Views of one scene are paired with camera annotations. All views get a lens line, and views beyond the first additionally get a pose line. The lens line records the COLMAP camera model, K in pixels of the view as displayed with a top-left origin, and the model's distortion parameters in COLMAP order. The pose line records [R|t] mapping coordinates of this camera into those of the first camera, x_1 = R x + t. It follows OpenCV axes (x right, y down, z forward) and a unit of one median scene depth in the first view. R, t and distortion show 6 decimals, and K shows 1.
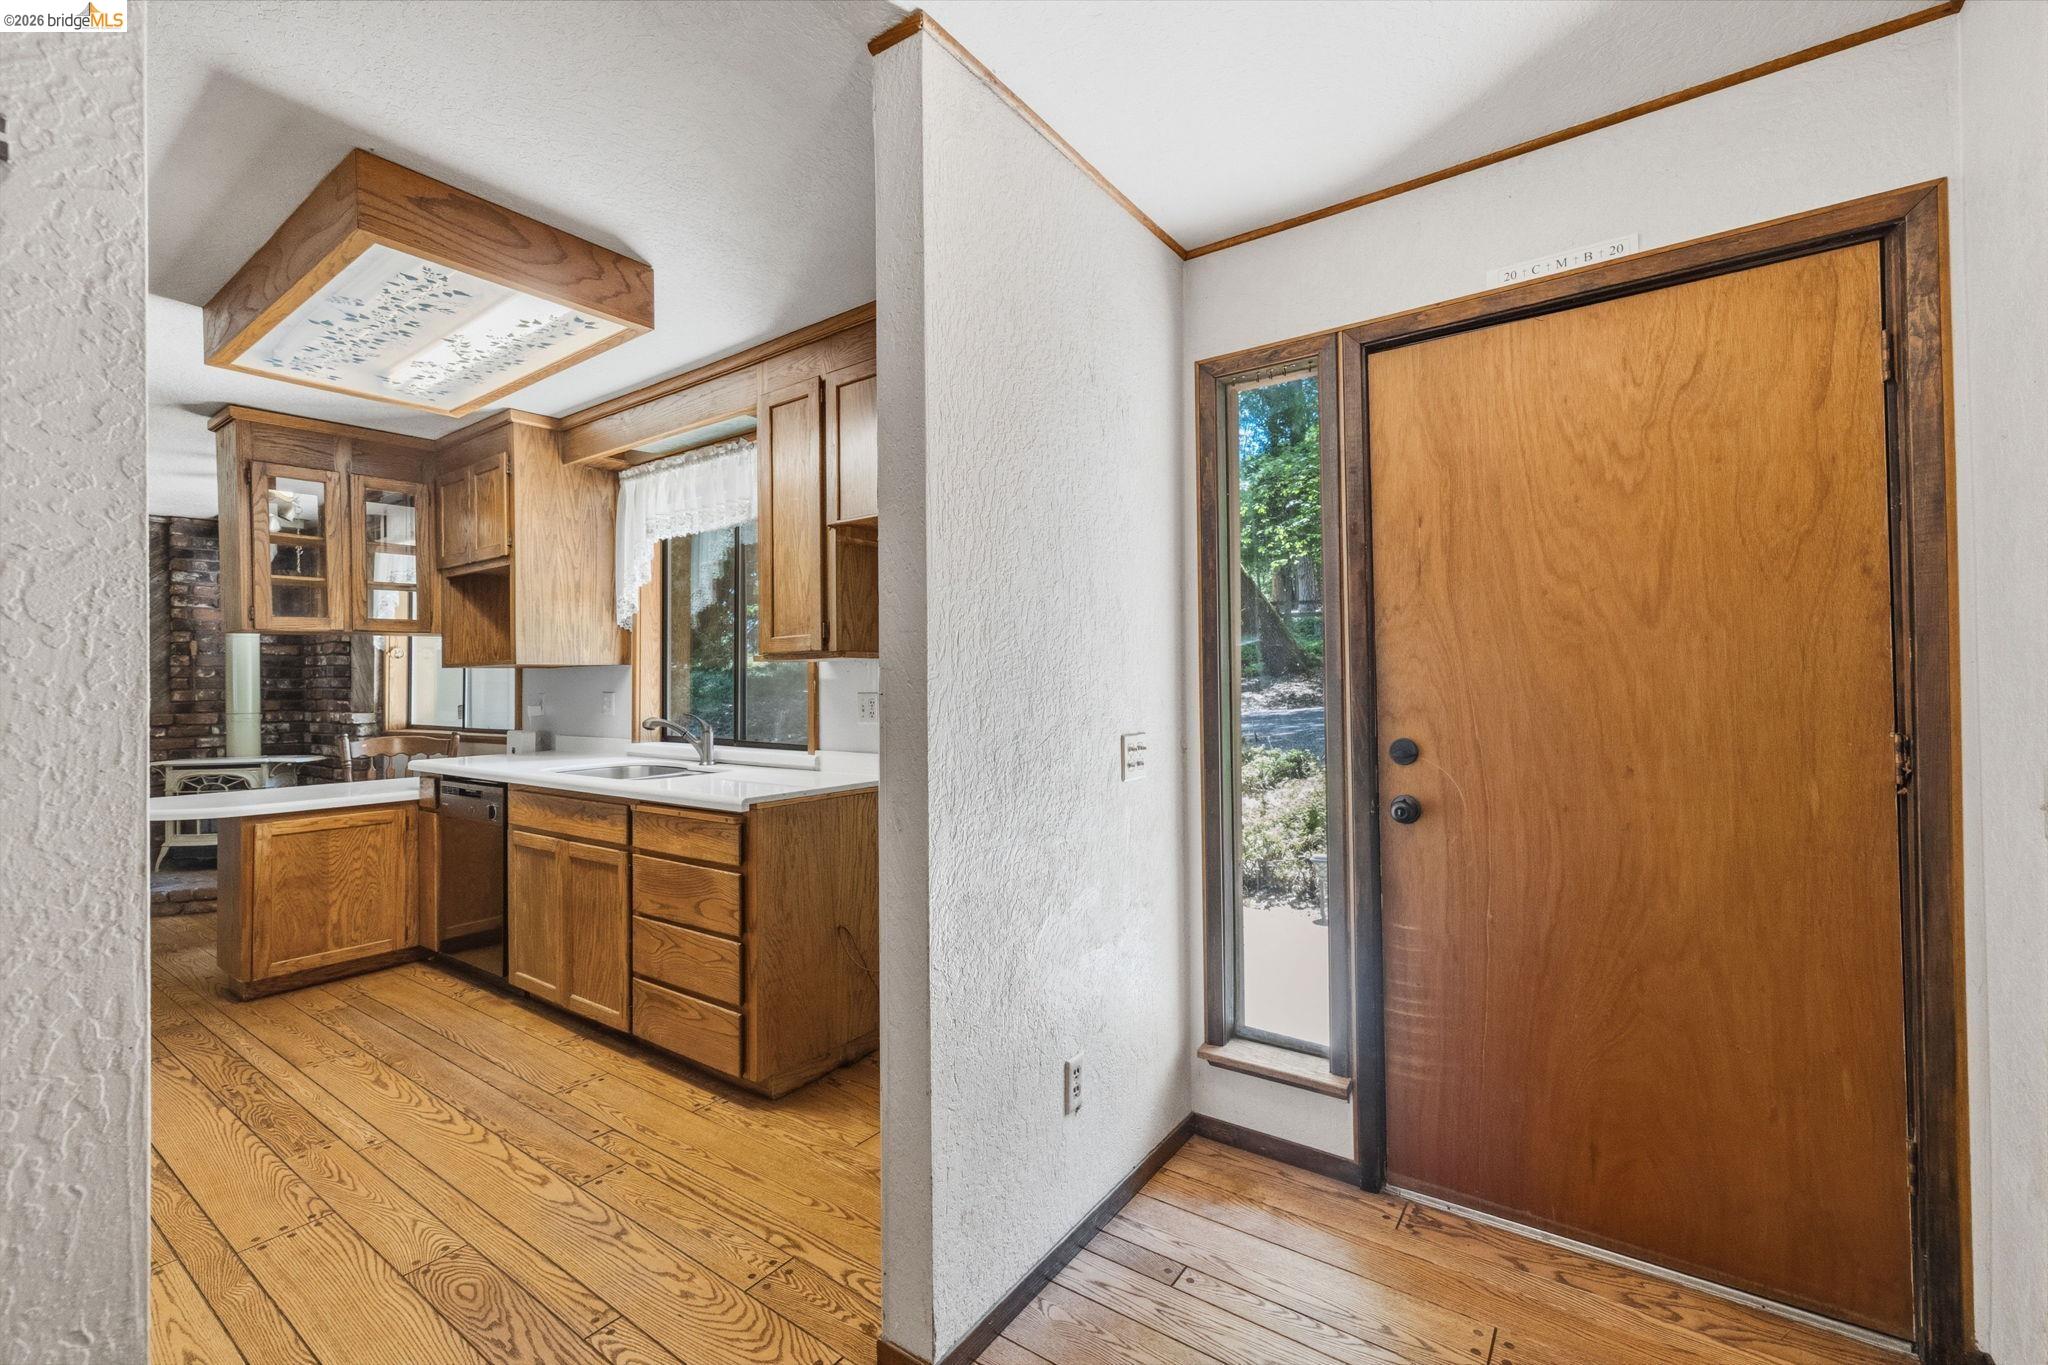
lens RADIAL K [[862.1, 0, 1031.6], [0, 862.1, 674.4], [0, 0, 1]] dist [0.001165, -0.000656]
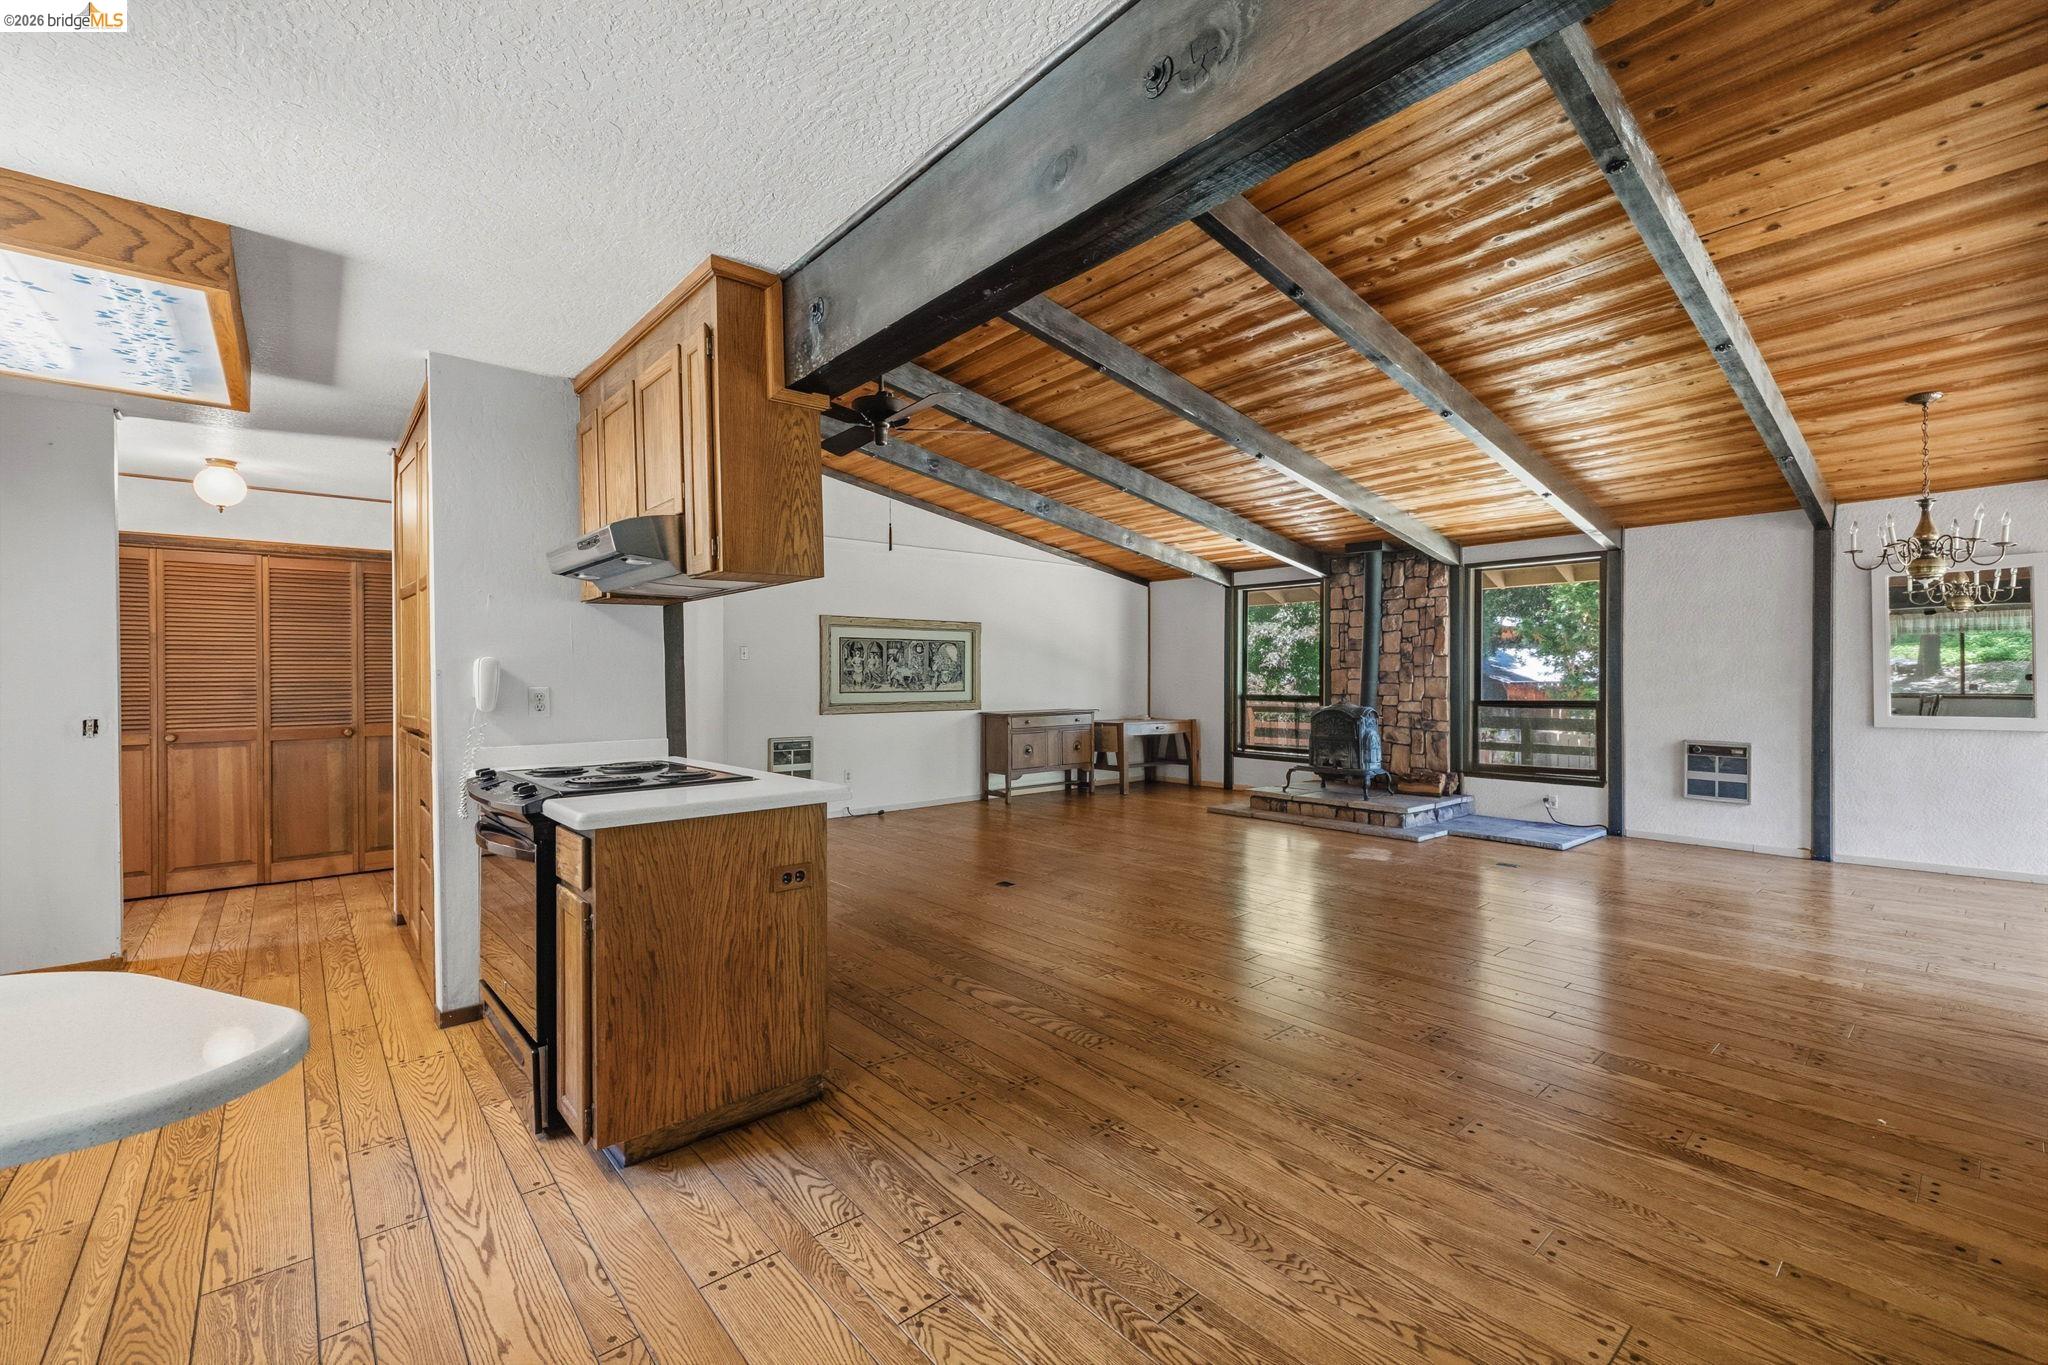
lens RADIAL K [[862.1, 0, 1028.4], [0, 862.1, 677.5], [0, 0, 1]] dist [0.001165, -0.000656]
pose [[-0.969613, 0.021013, 0.243740, -1.439129], [0.019770, 0.999776, -0.007547, 0.029829], [-0.243844, -0.002499, -0.969811, 1.216889]]
